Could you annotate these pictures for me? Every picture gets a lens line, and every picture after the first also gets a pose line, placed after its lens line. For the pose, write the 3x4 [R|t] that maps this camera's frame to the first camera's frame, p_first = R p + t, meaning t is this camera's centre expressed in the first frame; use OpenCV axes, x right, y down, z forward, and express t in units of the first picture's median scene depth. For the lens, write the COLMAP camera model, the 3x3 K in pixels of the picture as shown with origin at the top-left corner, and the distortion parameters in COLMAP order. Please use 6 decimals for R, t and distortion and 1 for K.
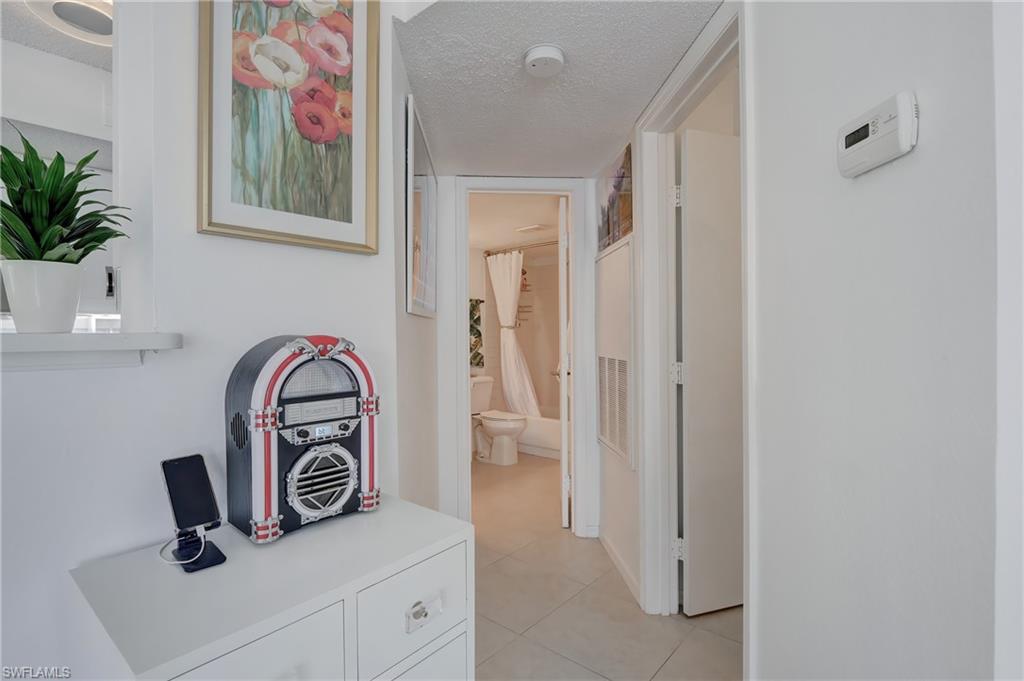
lens RADIAL K [[502.6, 0, 511.5], [0, 502.6, 333.7], [0, 0, 1]] dist [-0.001367, -0.000085]
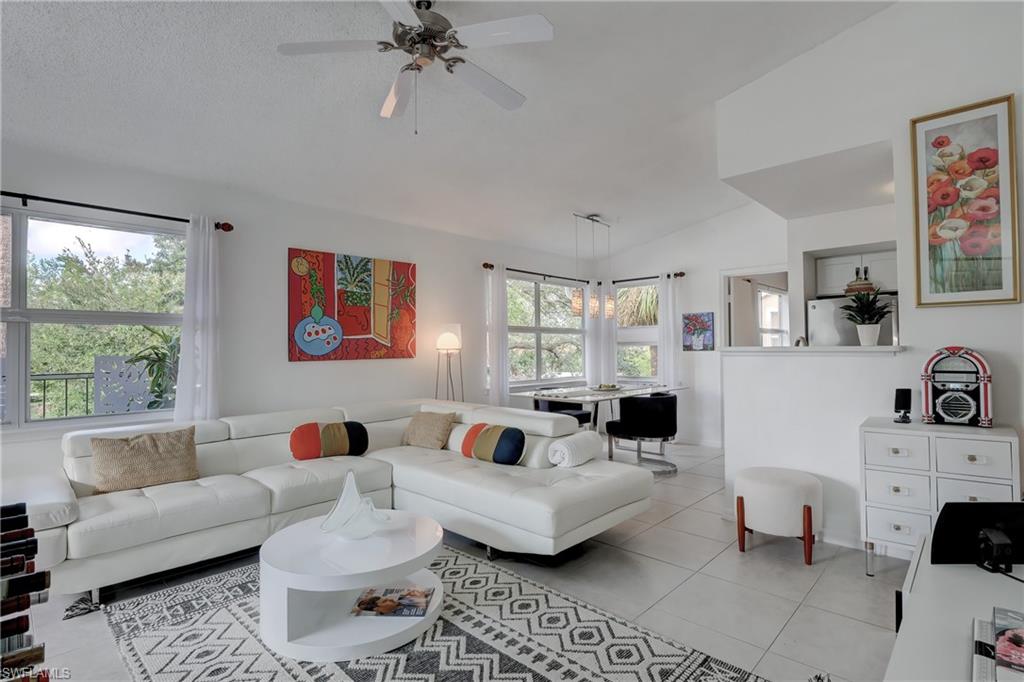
lens RADIAL K [[502.6, 0, 506.2], [0, 502.6, 338.0], [0, 0, 1]] dist [-0.001367, -0.000085]
pose [[-0.082877, -0.020960, -0.996339, 2.094017], [0.004246, 0.999762, -0.021385, 0.005011], [0.996551, -0.006002, -0.082768, -0.898736]]
